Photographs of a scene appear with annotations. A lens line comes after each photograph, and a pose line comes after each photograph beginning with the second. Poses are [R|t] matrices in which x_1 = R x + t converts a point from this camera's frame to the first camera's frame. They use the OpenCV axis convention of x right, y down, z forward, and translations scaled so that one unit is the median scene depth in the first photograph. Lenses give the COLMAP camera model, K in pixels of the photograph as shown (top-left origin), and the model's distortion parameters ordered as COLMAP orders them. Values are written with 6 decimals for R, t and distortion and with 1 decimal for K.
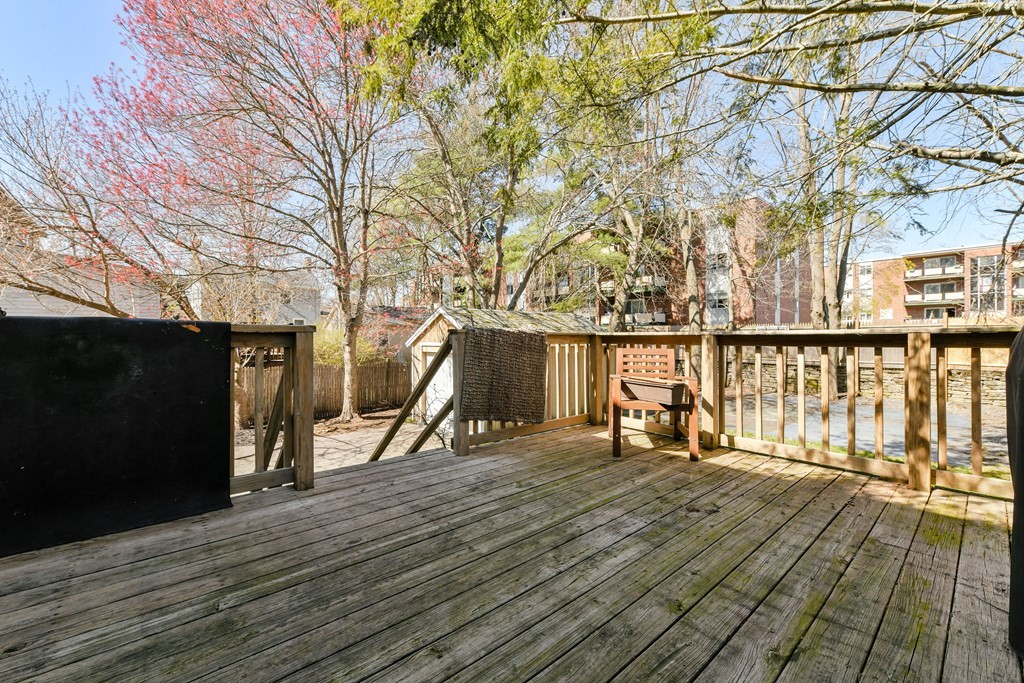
lens RADIAL K [[406.5, 0, 519.5], [0, 406.5, 335.8], [0, 0, 1]] dist [-0.003698, -0.000310]
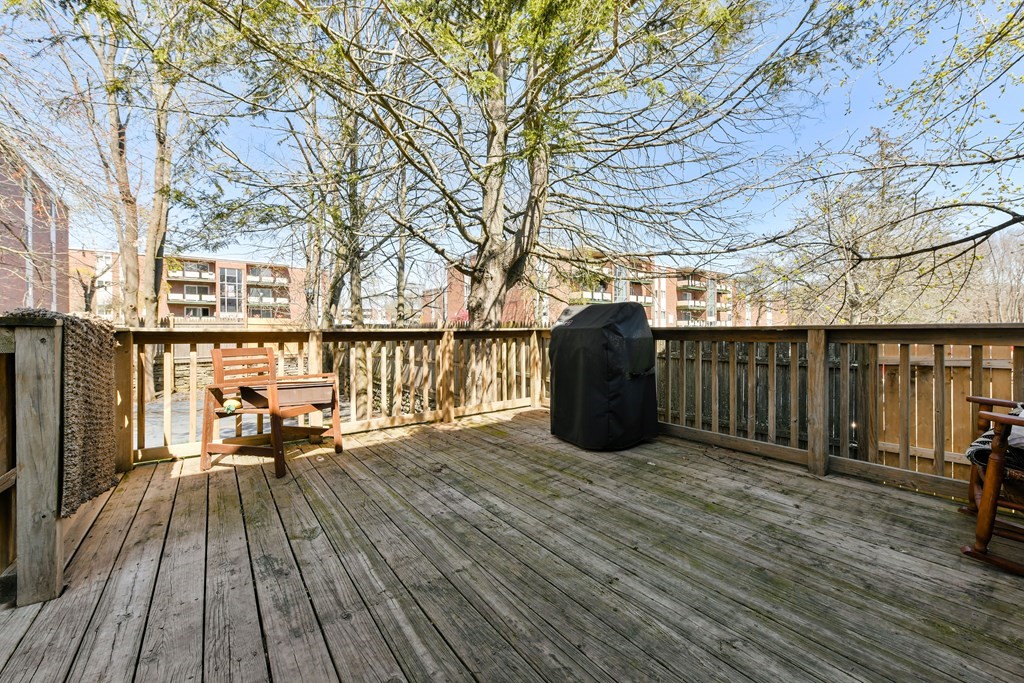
lens RADIAL K [[406.5, 0, 519.1], [0, 406.5, 336.0], [0, 0, 1]] dist [-0.003698, -0.000310]
pose [[0.066166, -0.008273, 0.997774, -0.779881], [-0.001571, 0.999964, 0.008396, -0.002619], [-0.997807, -0.002123, 0.066150, 0.630366]]
